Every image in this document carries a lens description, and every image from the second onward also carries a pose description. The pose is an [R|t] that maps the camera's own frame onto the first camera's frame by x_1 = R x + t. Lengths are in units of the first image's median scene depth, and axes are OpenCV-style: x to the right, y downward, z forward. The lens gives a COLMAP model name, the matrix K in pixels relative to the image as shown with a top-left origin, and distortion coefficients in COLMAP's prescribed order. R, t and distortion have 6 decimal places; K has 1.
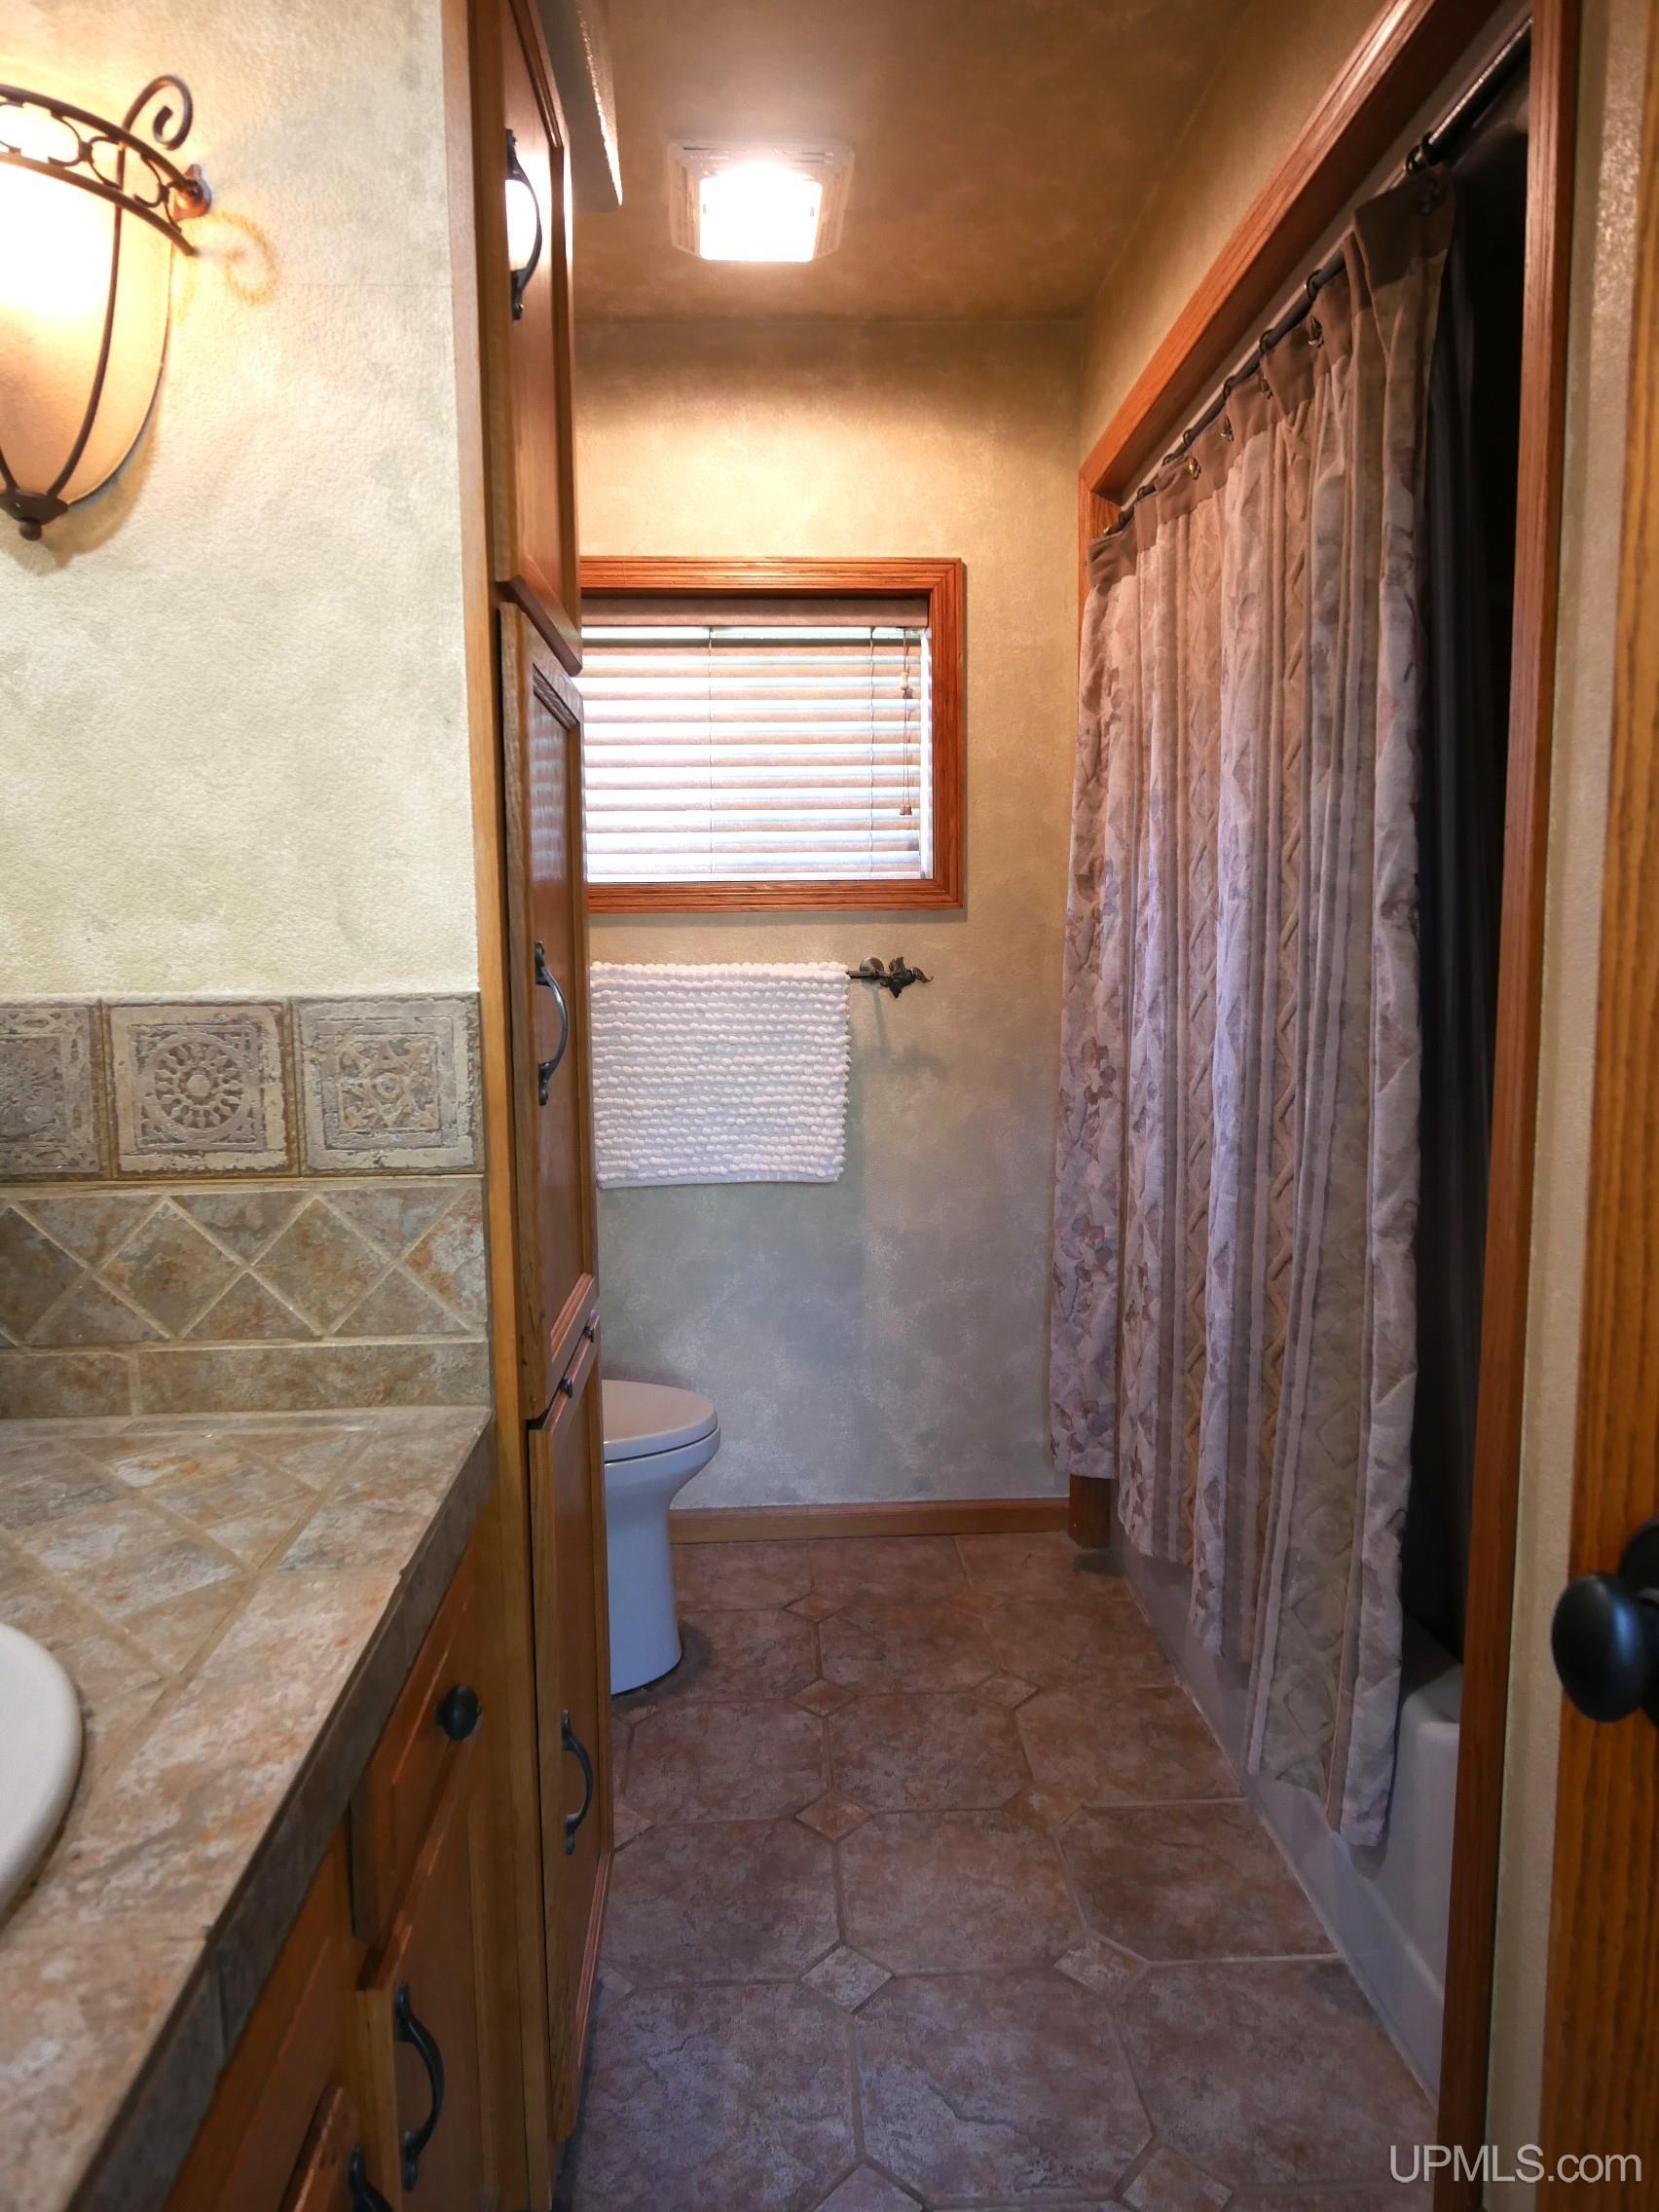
lens RADIAL K [[1412.8, 0, 907.1], [0, 1412.8, 1109.8], [0, 0, 1]] dist [-0.001284, 0.000597]
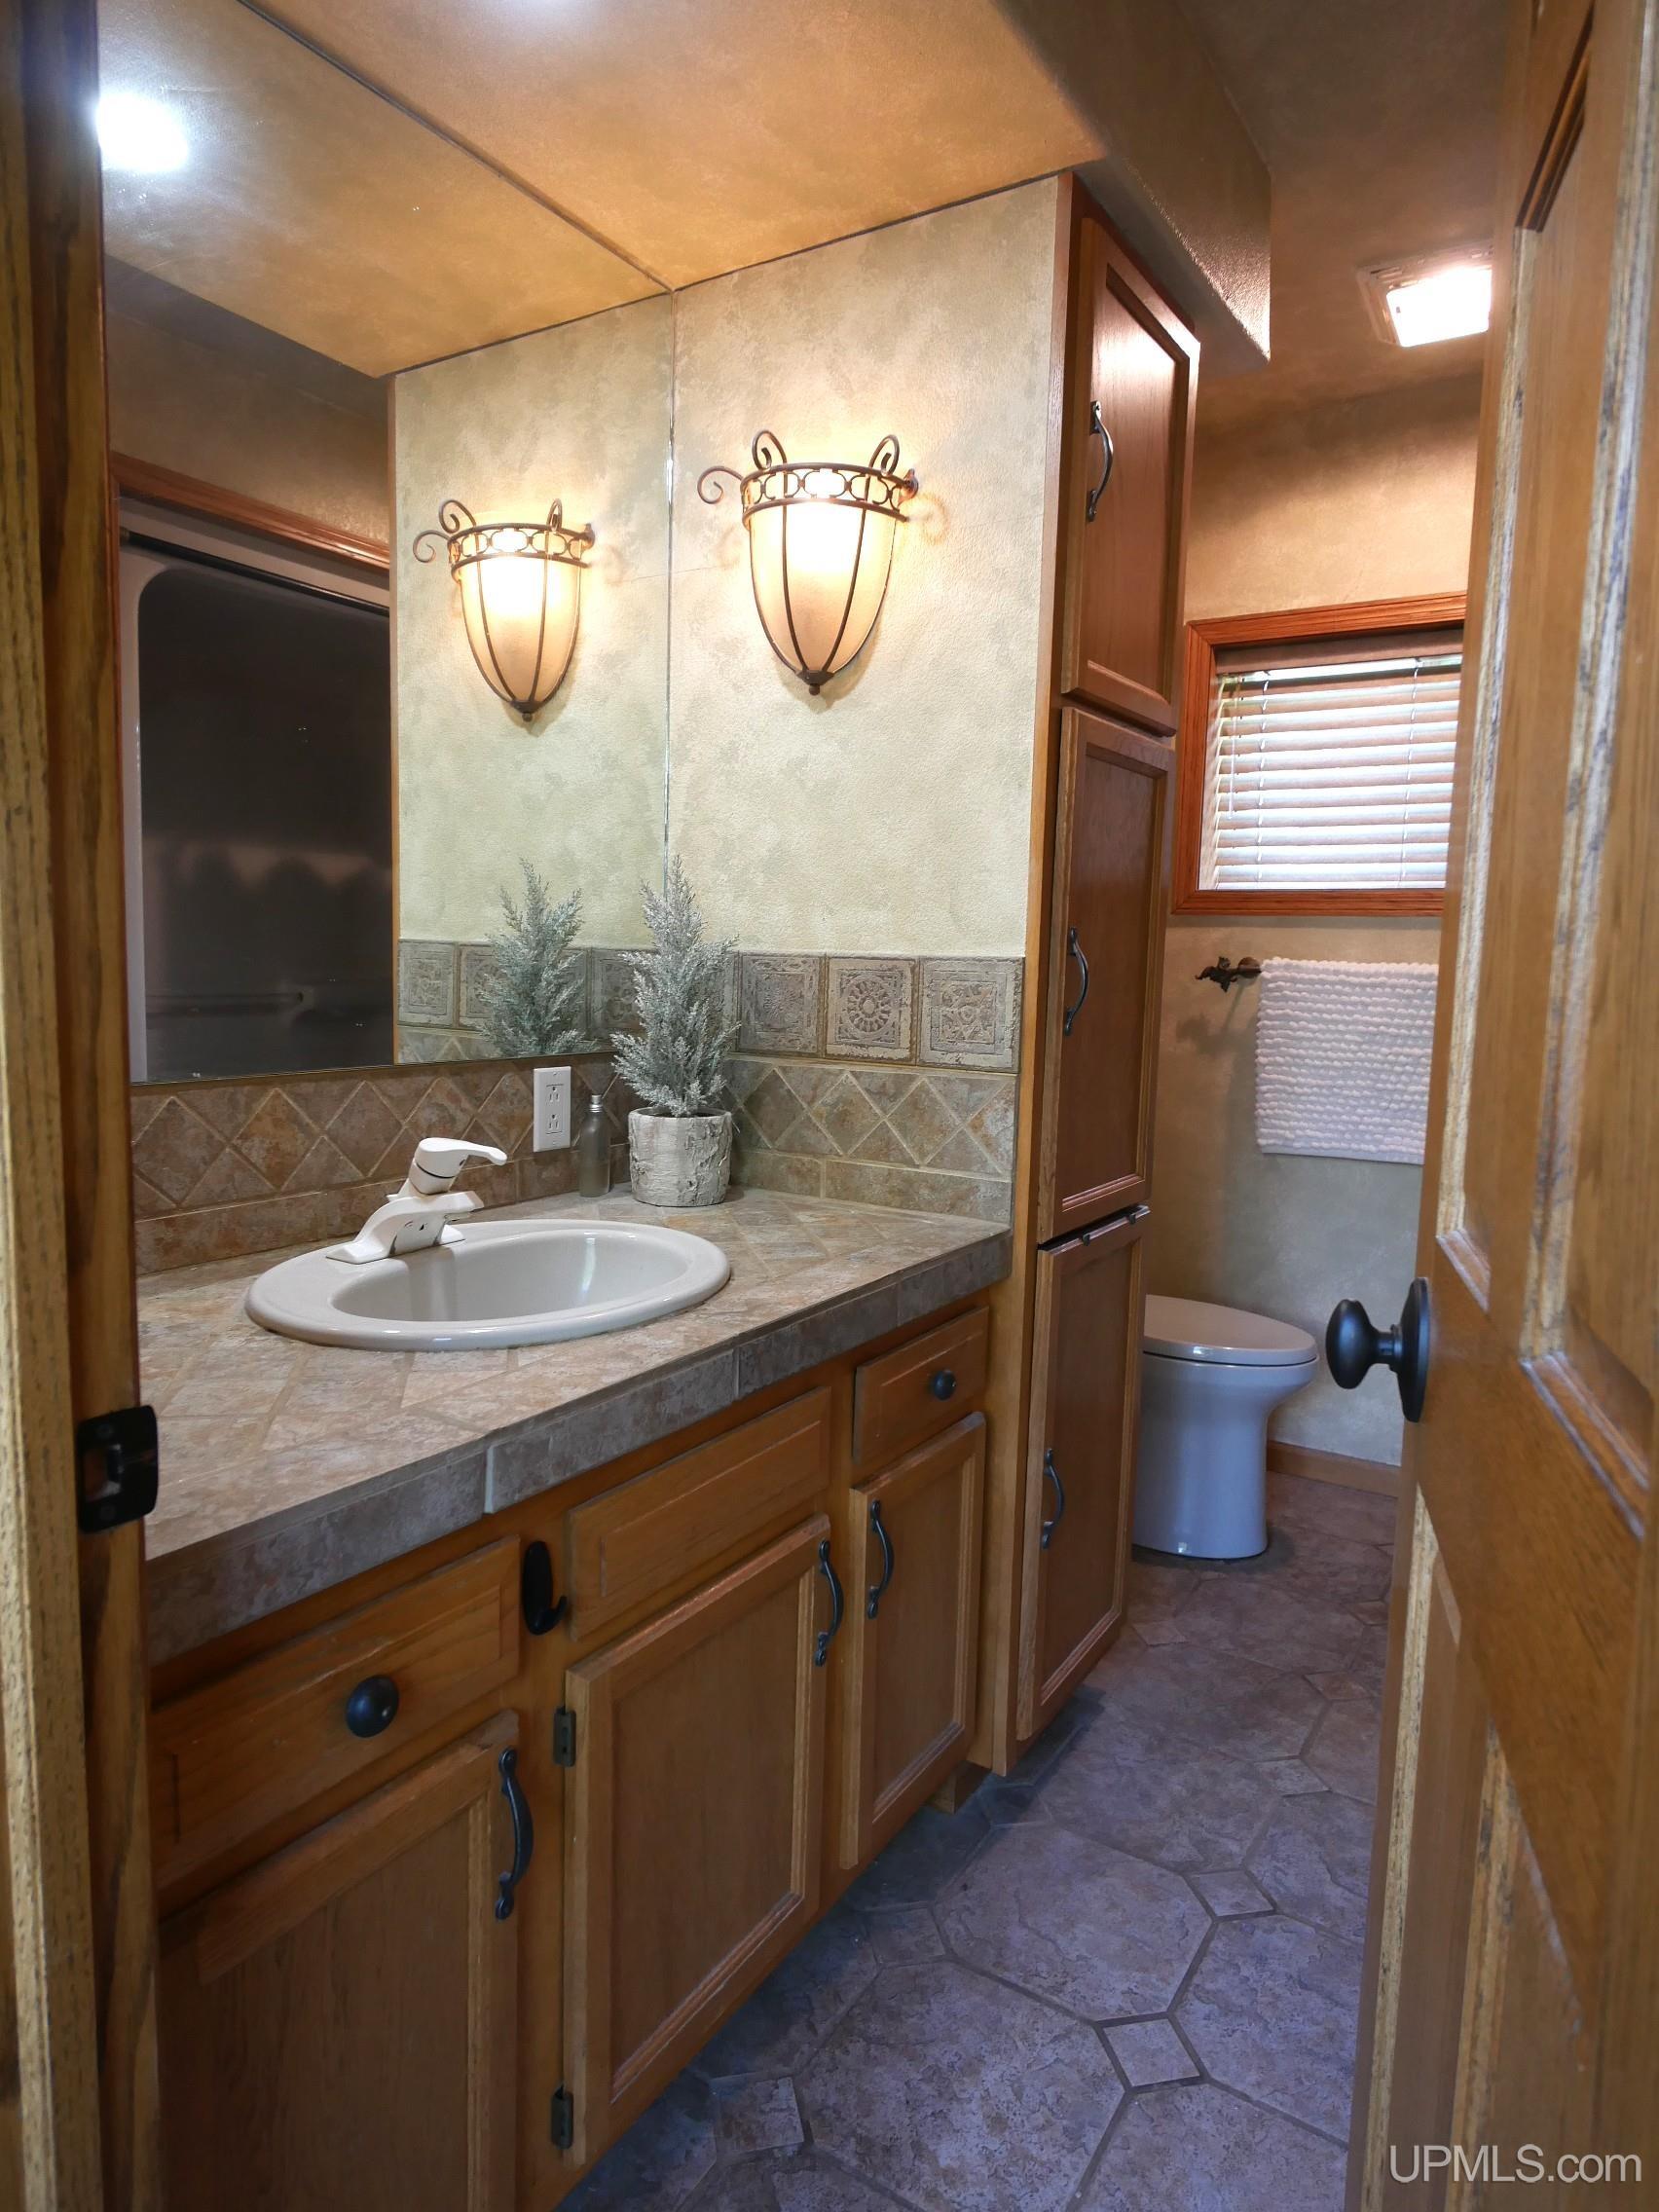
lens RADIAL K [[1412.8, 0, 839.7], [0, 1412.8, 1100.0], [0, 0, 1]] dist [-0.001284, 0.000597]
pose [[0.808698, 0.091559, -0.581054, 0.460155], [-0.098334, 0.994954, 0.019920, 0.063448], [0.579946, 0.041028, 0.813621, -0.388981]]
